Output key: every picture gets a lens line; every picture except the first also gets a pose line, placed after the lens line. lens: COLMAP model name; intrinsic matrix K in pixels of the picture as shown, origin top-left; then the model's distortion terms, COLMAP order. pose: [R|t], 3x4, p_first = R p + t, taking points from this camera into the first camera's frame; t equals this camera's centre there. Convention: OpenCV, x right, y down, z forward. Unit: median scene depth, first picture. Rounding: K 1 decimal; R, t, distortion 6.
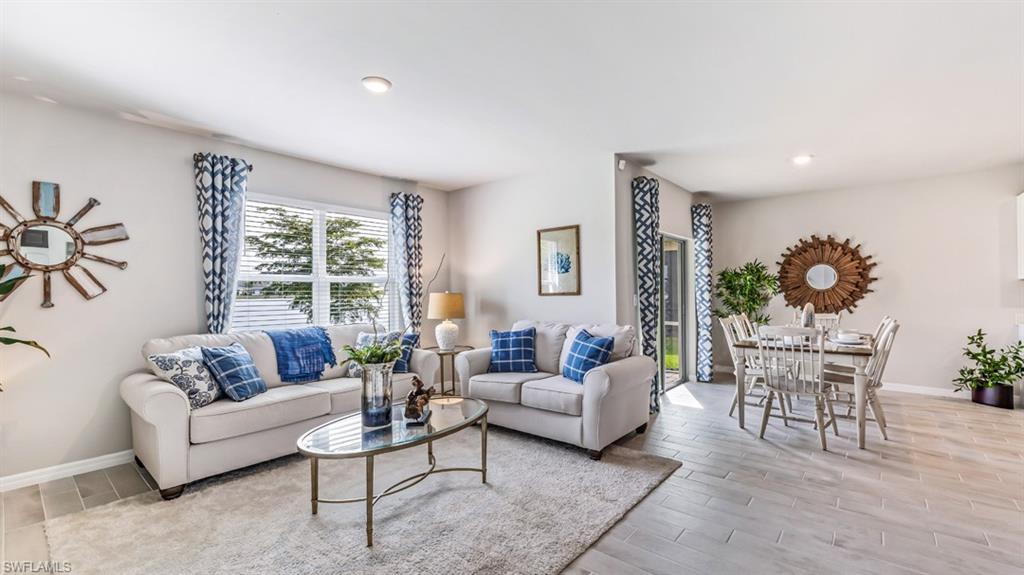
lens RADIAL K [[434.5, 0, 512.0], [0, 434.5, 287.5], [0, 0, 1]] dist [0.001232, 0.000539]
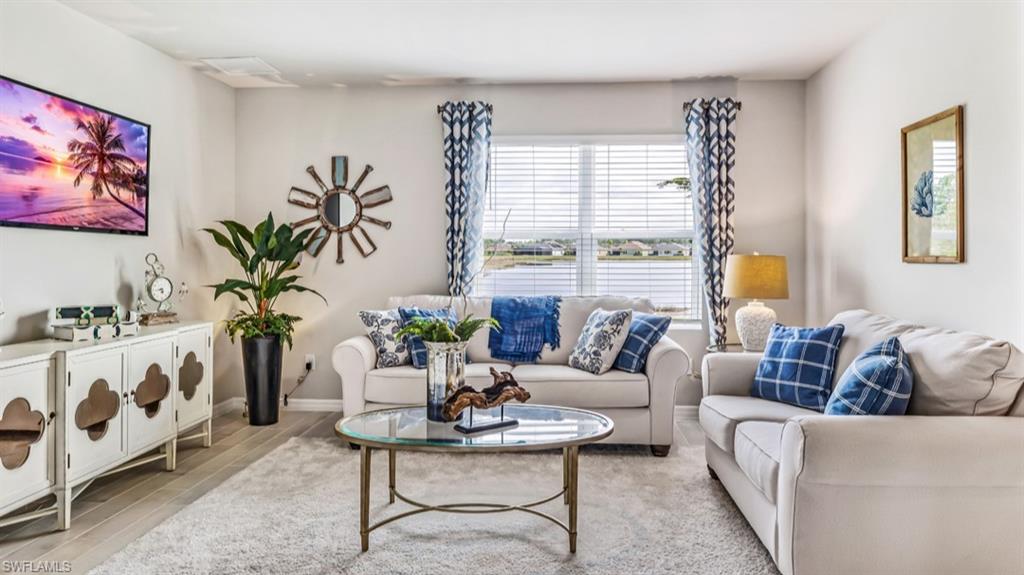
lens RADIAL K [[646.0, 0, 512.6], [0, 646.0, 248.5], [0, 0, 1]] dist [-0.003093, 0.000204]
pose [[0.594353, 0.002977, -0.804199, 0.493164], [0.000748, 0.999991, 0.004255, -0.000522], [0.804204, -0.003131, 0.594345, 0.281024]]
